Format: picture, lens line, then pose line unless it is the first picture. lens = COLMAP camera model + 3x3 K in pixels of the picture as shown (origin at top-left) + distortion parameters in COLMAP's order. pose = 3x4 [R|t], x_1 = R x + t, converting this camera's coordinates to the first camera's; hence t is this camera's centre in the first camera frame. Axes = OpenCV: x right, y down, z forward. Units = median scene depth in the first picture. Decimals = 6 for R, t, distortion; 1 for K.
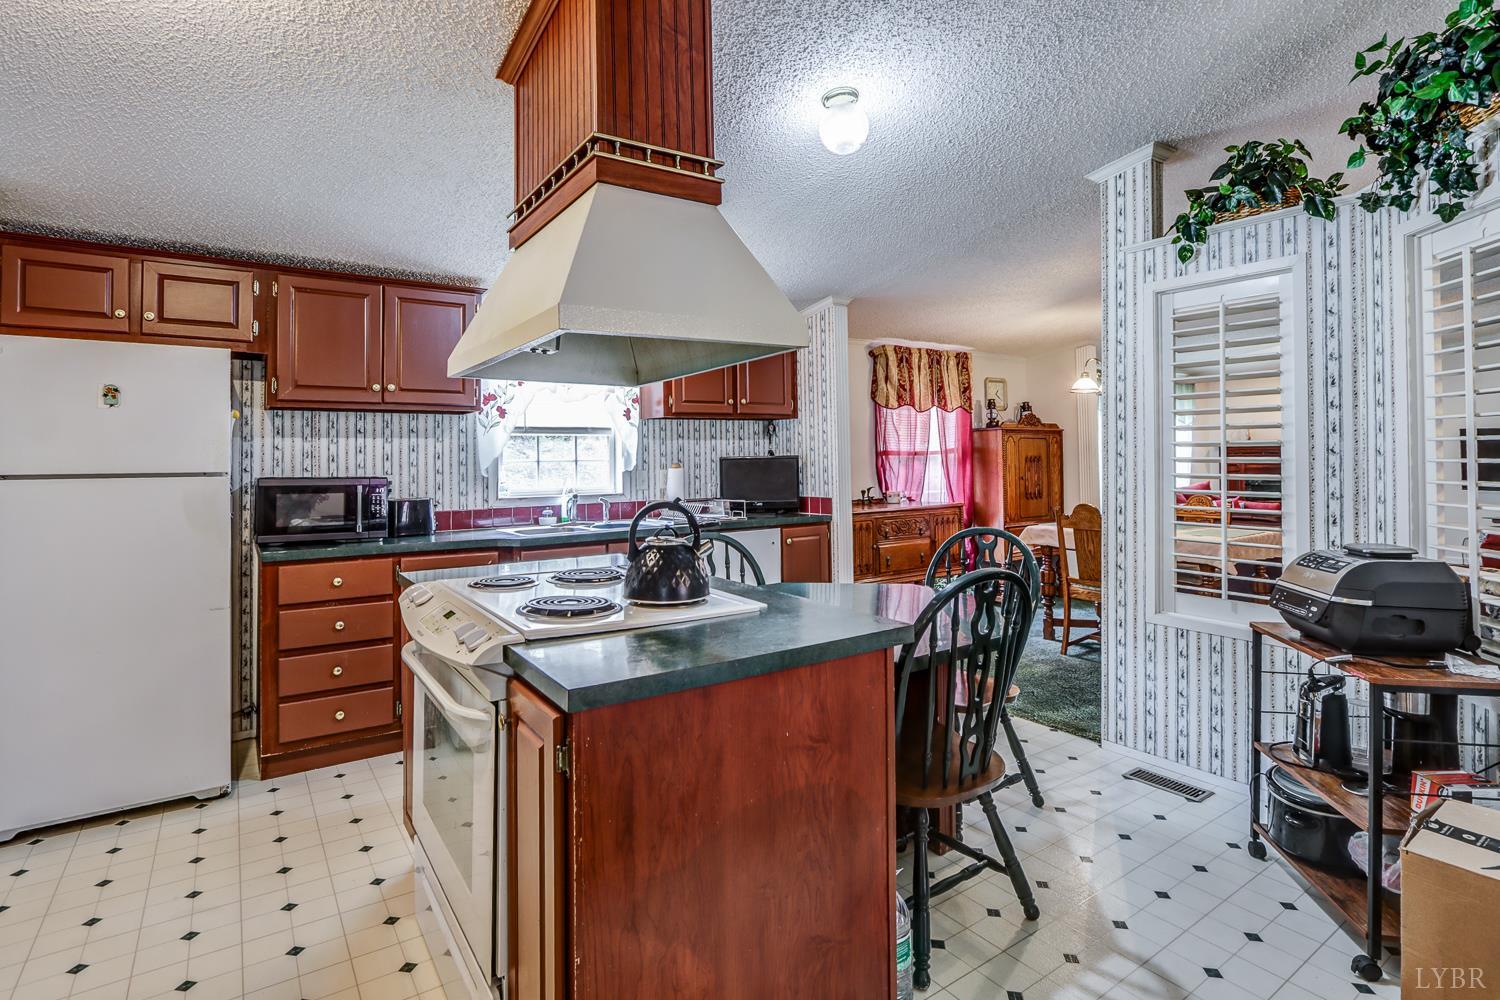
lens RADIAL K [[745.2, 0, 714.1], [0, 745.2, 457.3], [0, 0, 1]] dist [-0.019229, 0.000651]
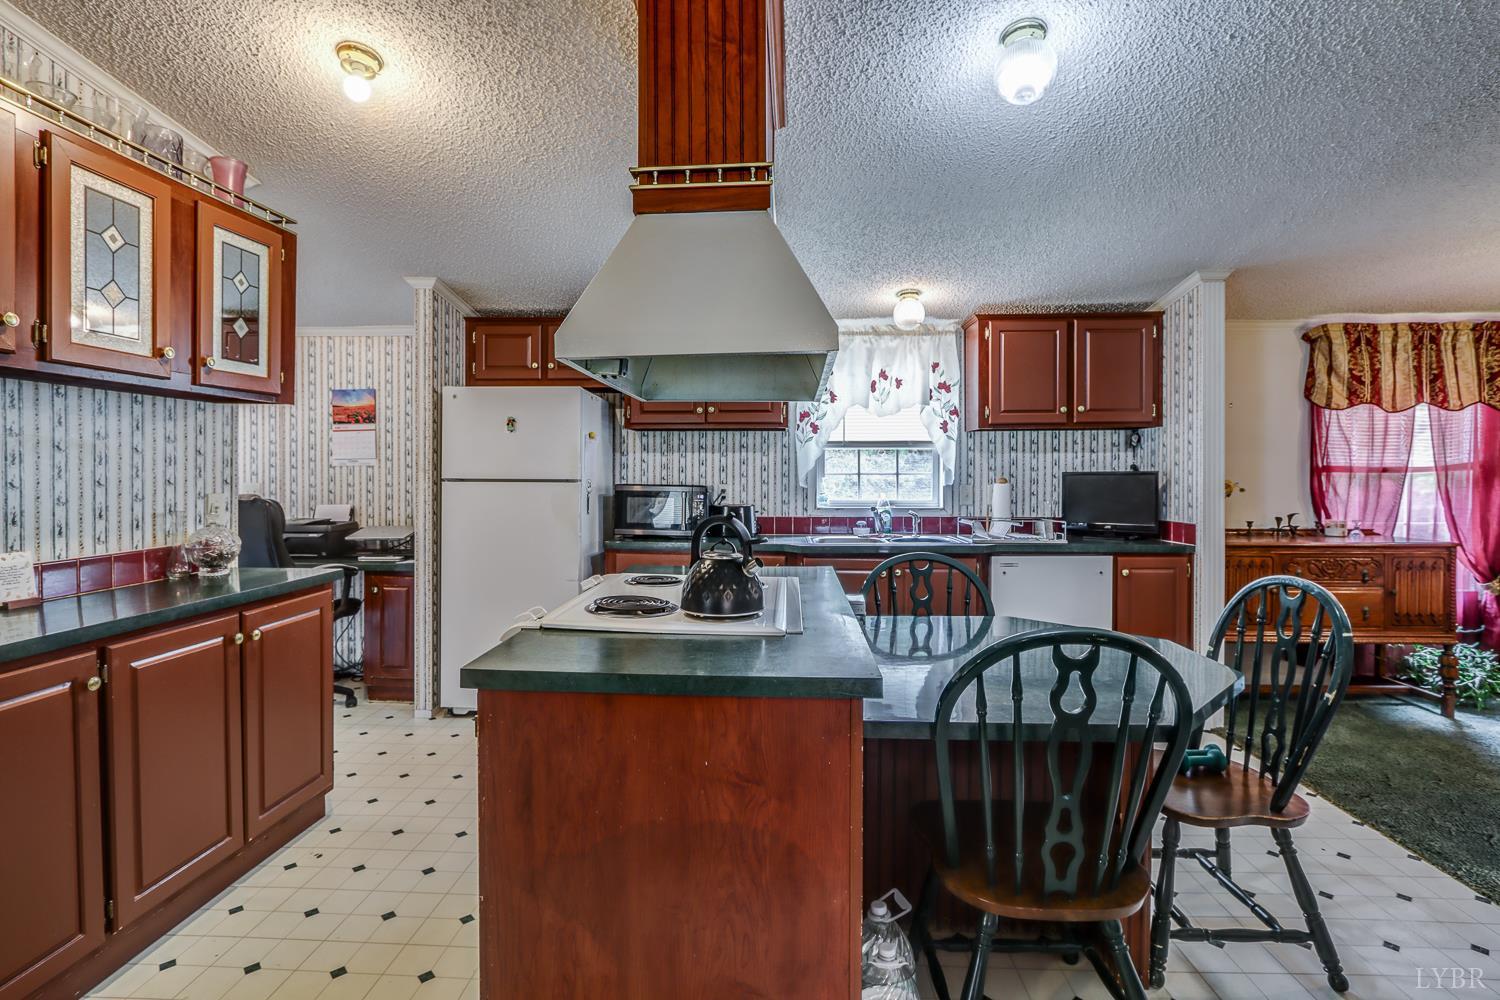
lens RADIAL K [[707.3, 0, 743.3], [0, 707.3, 491.4], [0, 0, 1]] dist [-0.019286, 0.000555]
pose [[0.799168, 0.027538, -0.600477, 0.232438], [-0.008587, 0.999371, 0.034403, -0.002985], [0.601047, -0.022338, 0.798901, 0.107420]]
